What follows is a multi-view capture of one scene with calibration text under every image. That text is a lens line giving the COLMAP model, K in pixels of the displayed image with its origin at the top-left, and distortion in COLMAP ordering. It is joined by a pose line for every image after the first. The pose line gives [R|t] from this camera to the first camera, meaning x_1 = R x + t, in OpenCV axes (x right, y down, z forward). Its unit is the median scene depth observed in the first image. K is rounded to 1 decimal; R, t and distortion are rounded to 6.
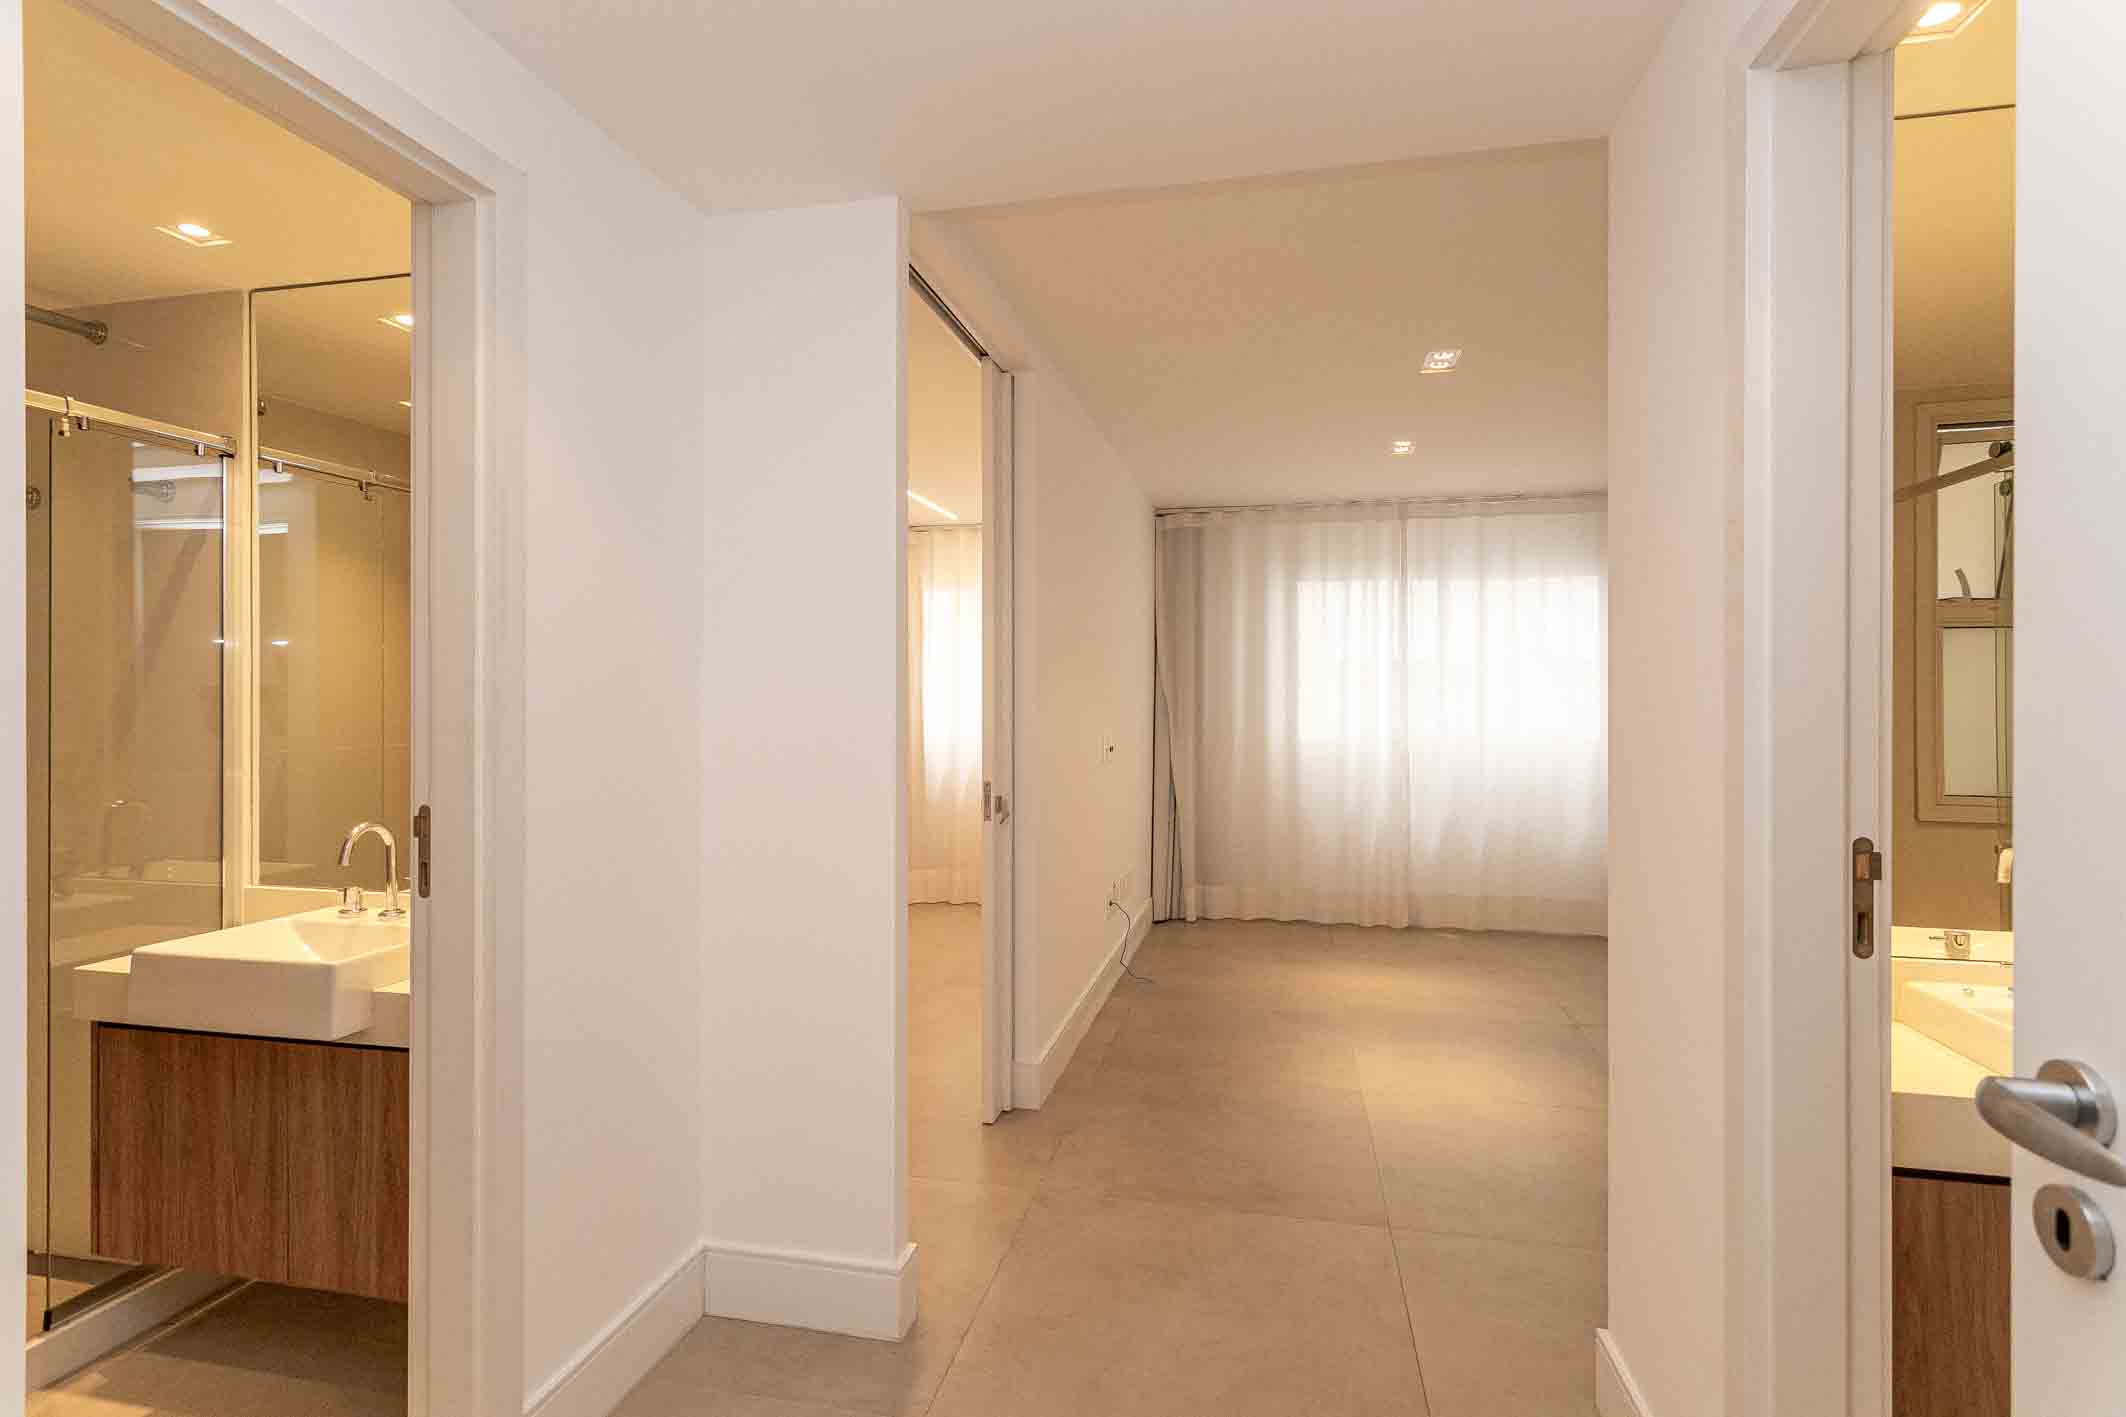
lens RADIAL K [[1012.8, 0, 1025.4], [0, 1012.8, 682.3], [0, 0, 1]] dist [0.003237, 0.000621]
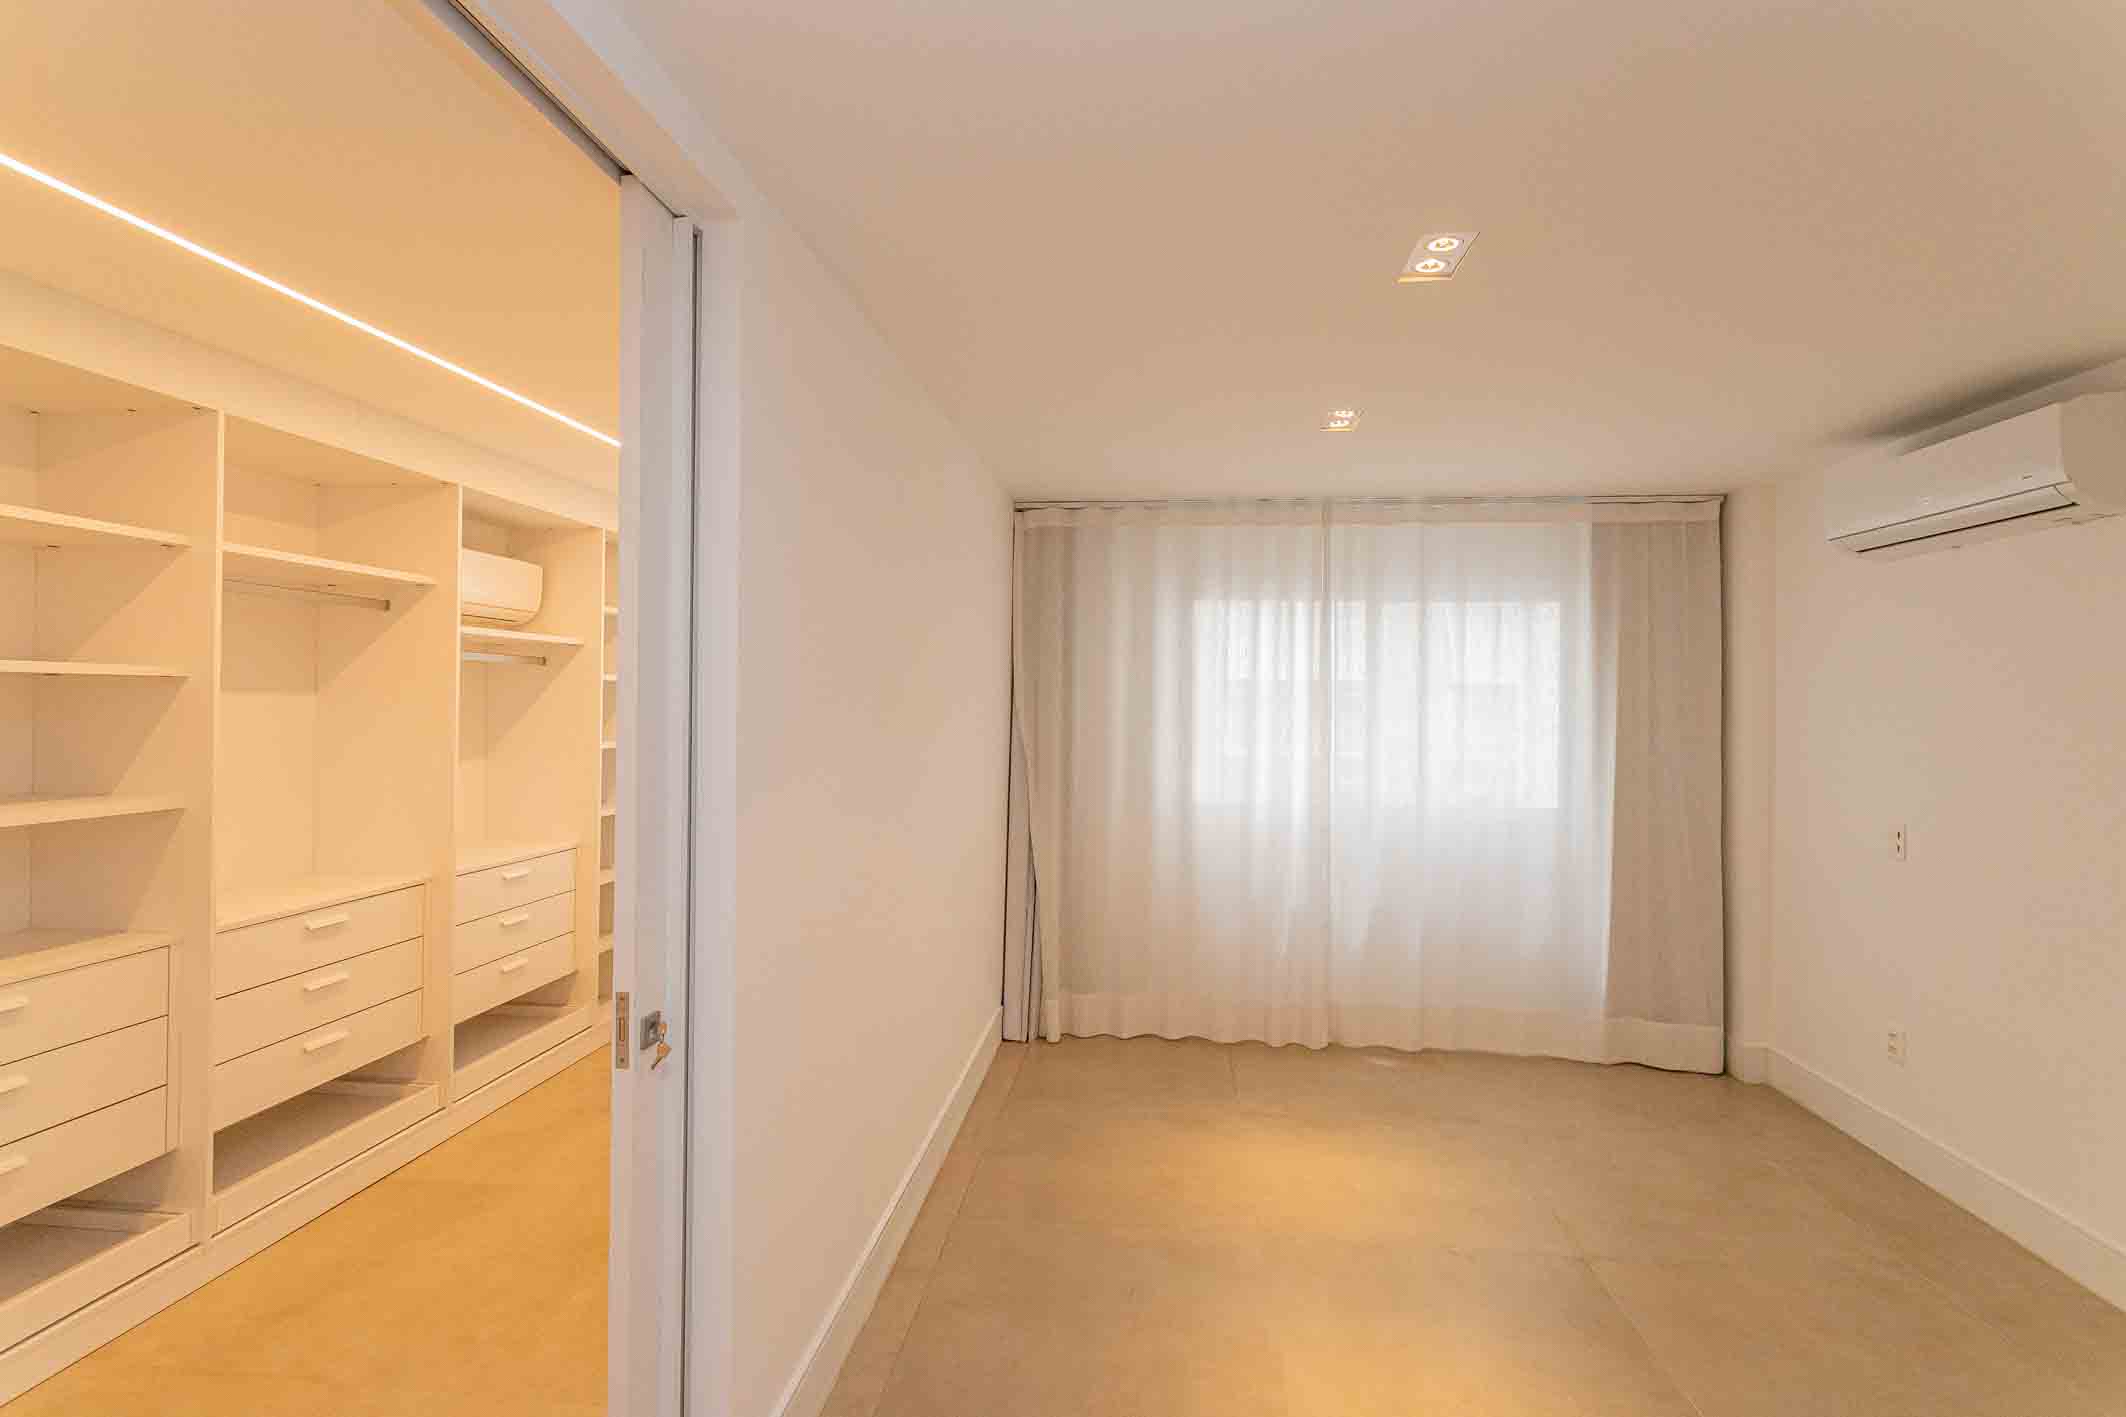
lens RADIAL K [[1012.8, 0, 1025.4], [0, 1012.8, 682.3], [0, 0, 1]] dist [0.003237, 0.000621]
pose [[0.993347, 0.009879, 0.114739, 0.052673], [-0.010329, 0.999941, 0.003331, -0.038505], [-0.114699, -0.004494, 0.993390, 0.246896]]
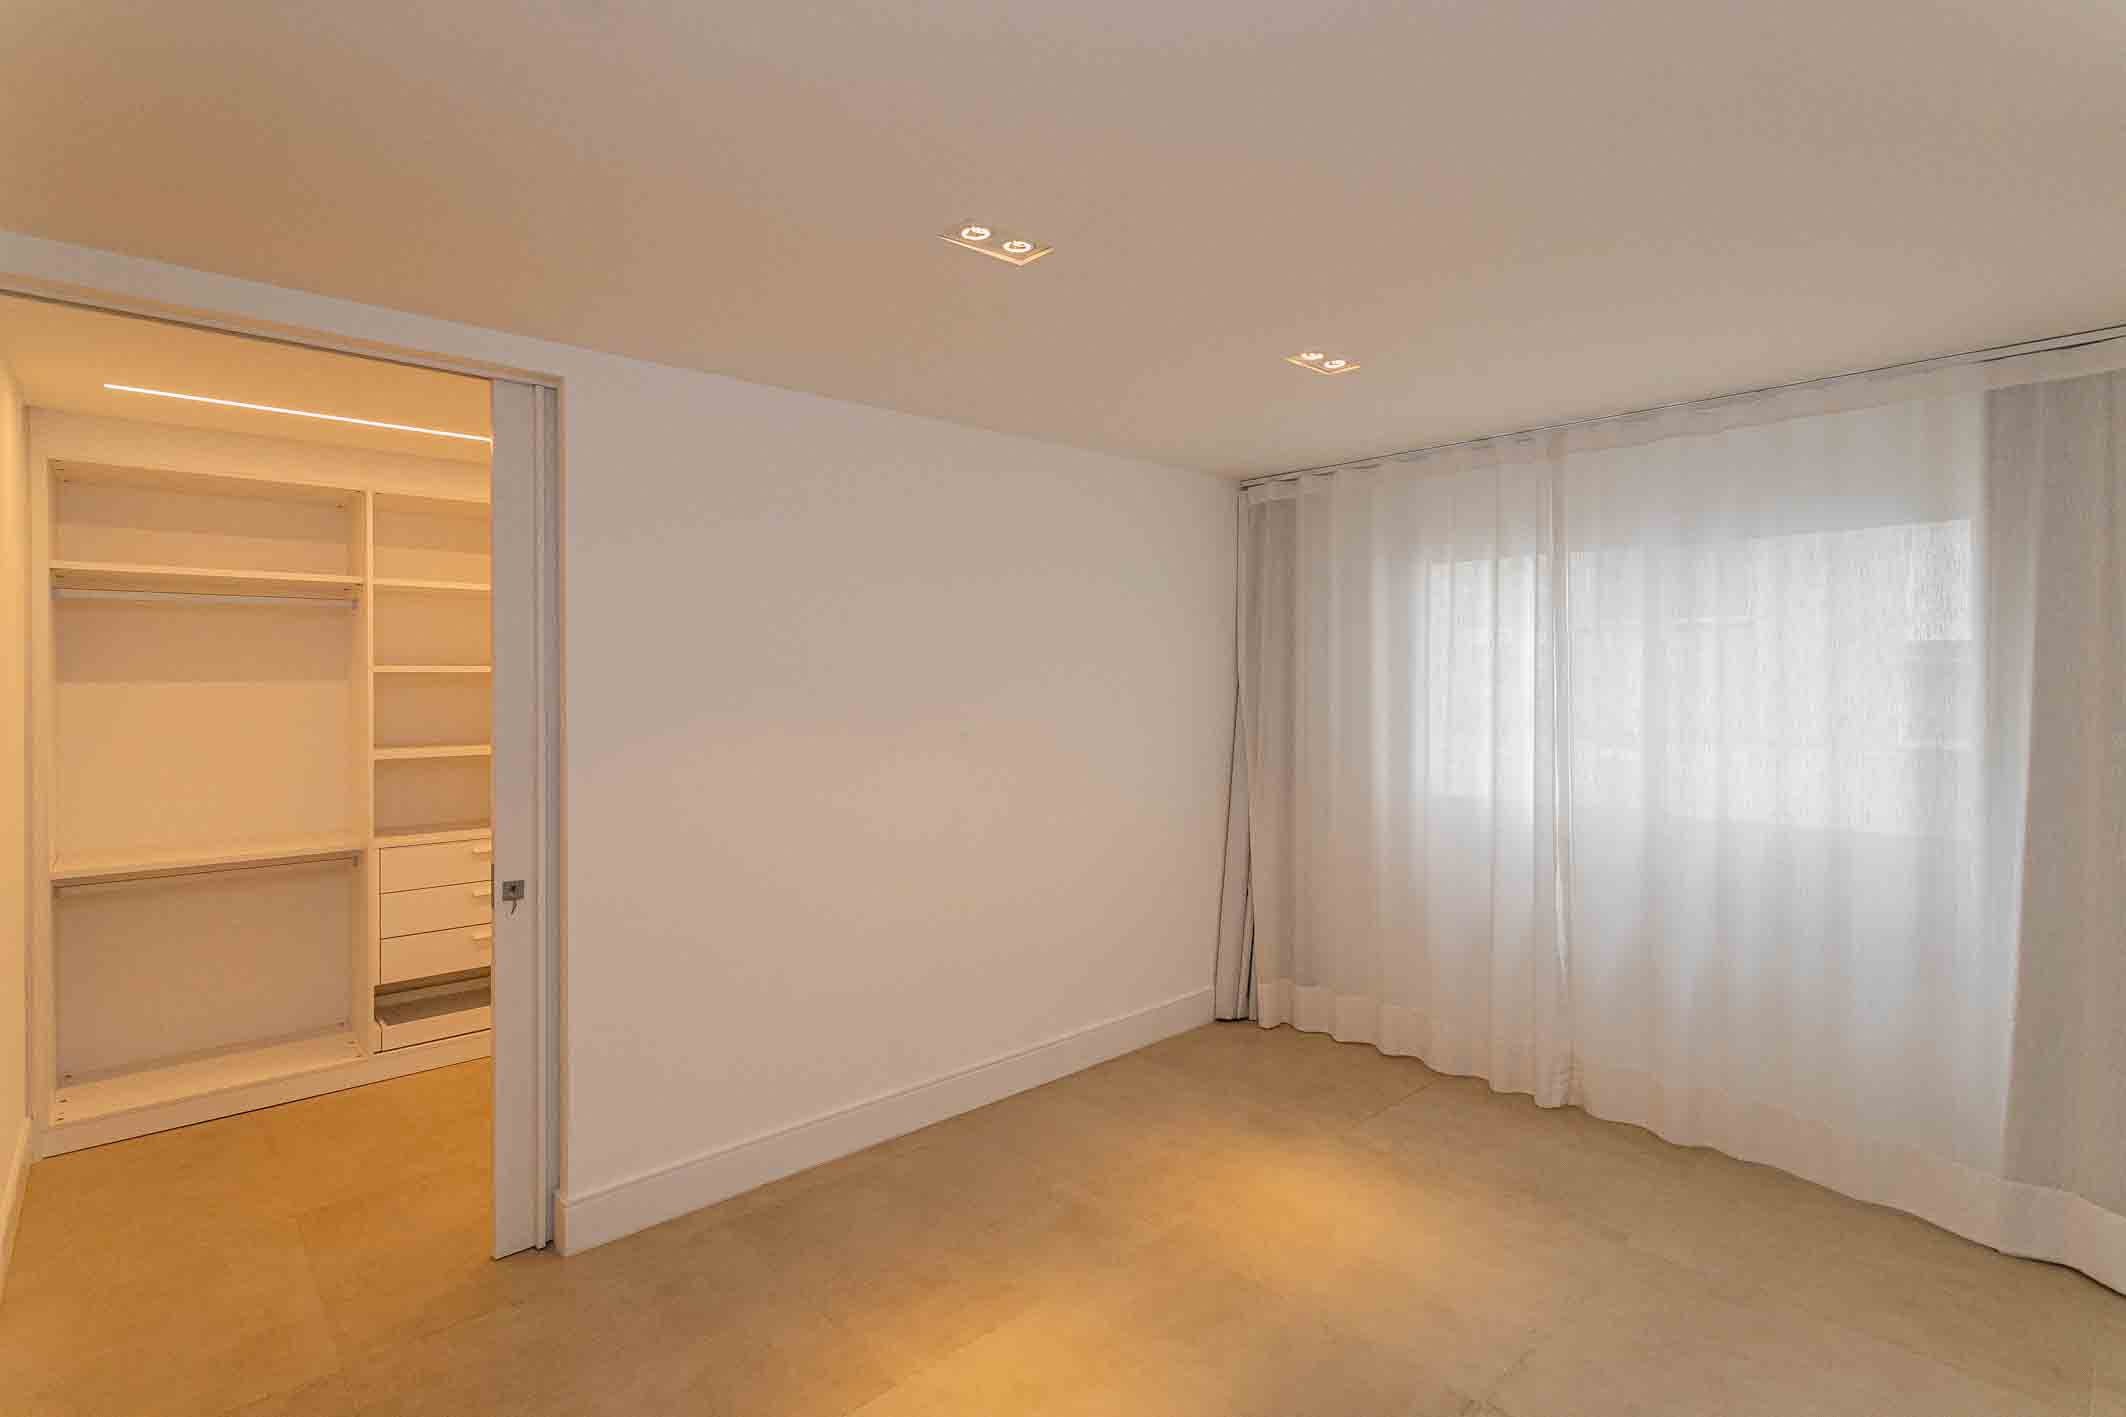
lens RADIAL K [[1012.8, 0, 1025.4], [0, 1012.8, 682.3], [0, 0, 1]] dist [0.003237, 0.000621]
pose [[0.811585, -0.001891, -0.584231, 0.467322], [0.027408, 0.999017, 0.034841, -0.053126], [0.583591, -0.044289, 0.810839, 0.298773]]
